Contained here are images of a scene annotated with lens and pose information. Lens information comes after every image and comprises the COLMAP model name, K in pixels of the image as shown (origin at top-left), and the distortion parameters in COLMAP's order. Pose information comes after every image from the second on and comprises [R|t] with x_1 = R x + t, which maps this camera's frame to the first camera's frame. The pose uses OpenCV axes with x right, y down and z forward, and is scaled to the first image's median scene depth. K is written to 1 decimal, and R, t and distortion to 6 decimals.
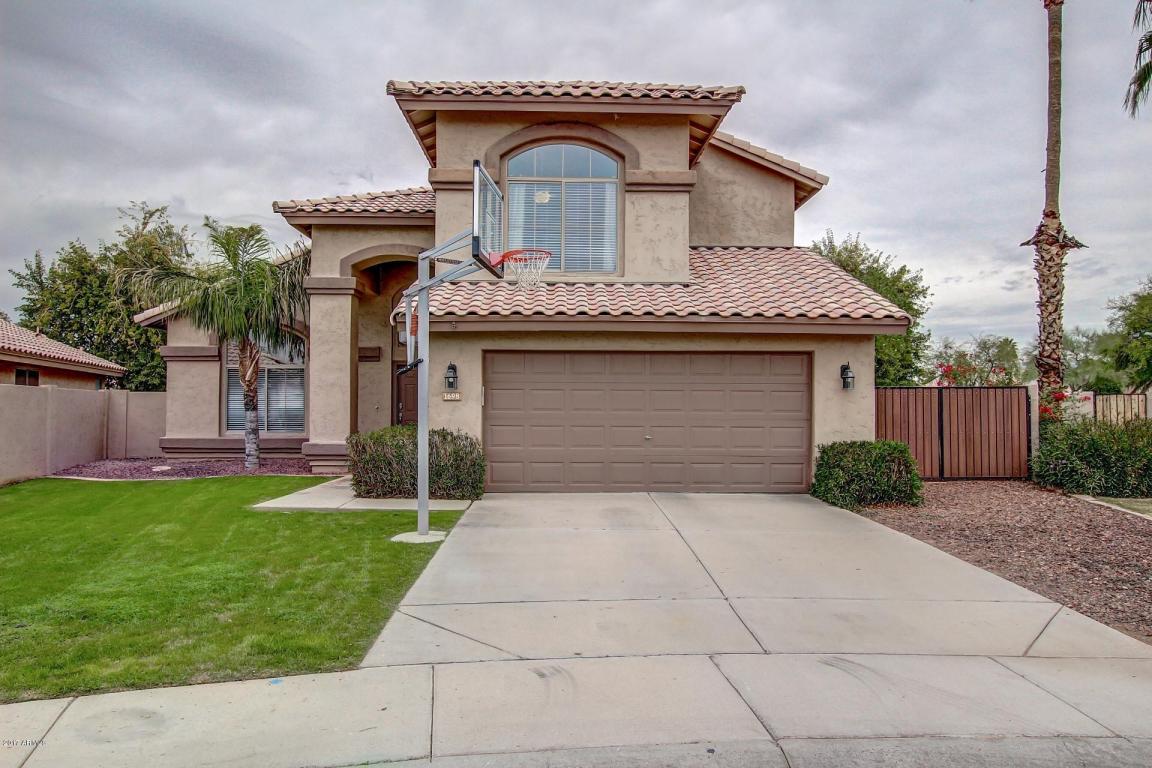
lens RADIAL K [[814.0, 0, 576.5], [0, 814.0, 384.1], [0, 0, 1]] dist [-0.004083, 0.005423]
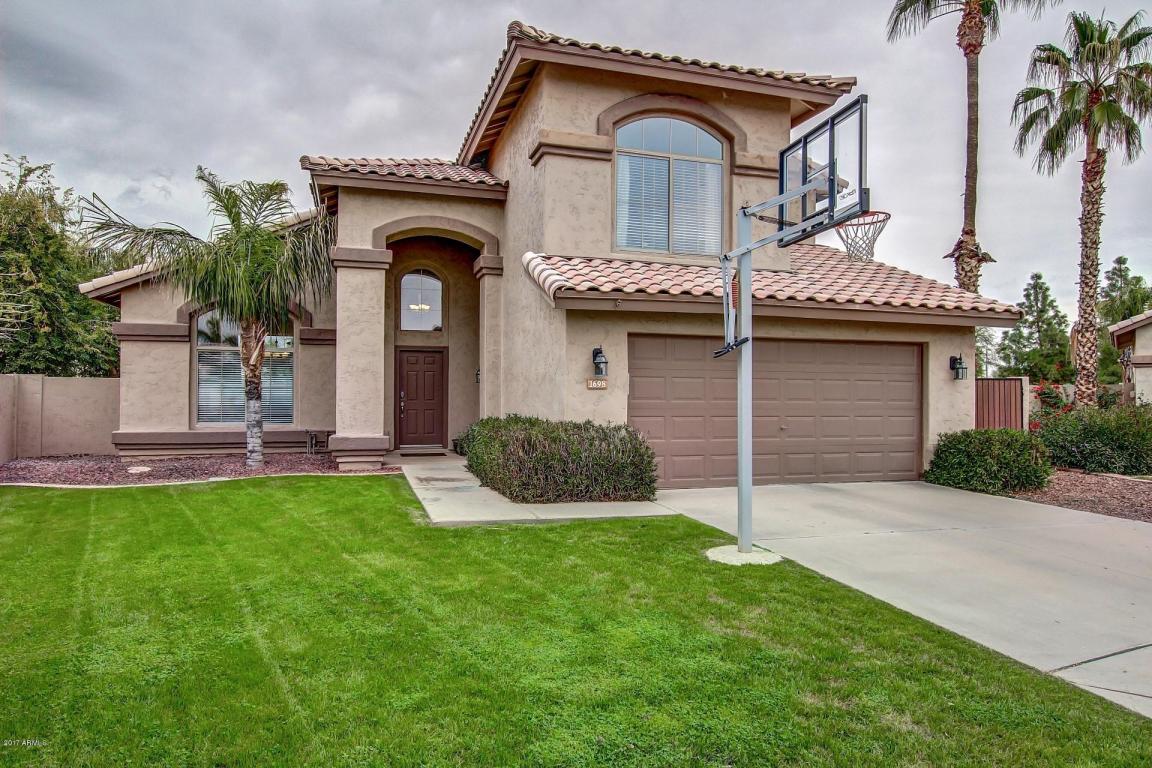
lens RADIAL K [[717.2, 0, 574.0], [0, 717.2, 386.3], [0, 0, 1]] dist [-0.007941, 0.001793]
pose [[0.962171, 0.004869, 0.272401, -0.348381], [-0.008954, 0.999865, 0.013755, 0.006114], [-0.272298, -0.015674, 0.962085, 0.223359]]
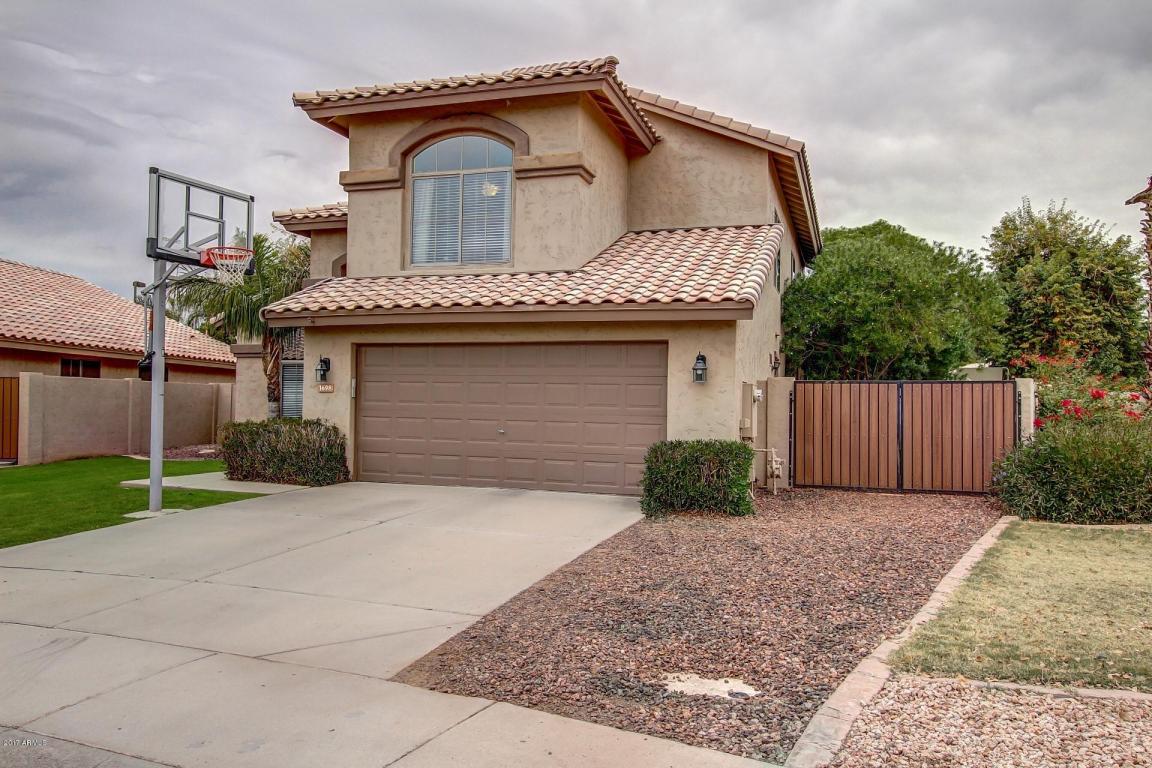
lens RADIAL K [[834.2, 0, 577.4], [0, 834.2, 384.2], [0, 0, 1]] dist [-0.001081, 0.001813]
pose [[0.943256, 0.003231, -0.332050, 0.454305], [-0.002329, 0.999992, 0.003115, 0.005150], [0.332057, -0.002165, 0.943257, 0.081988]]
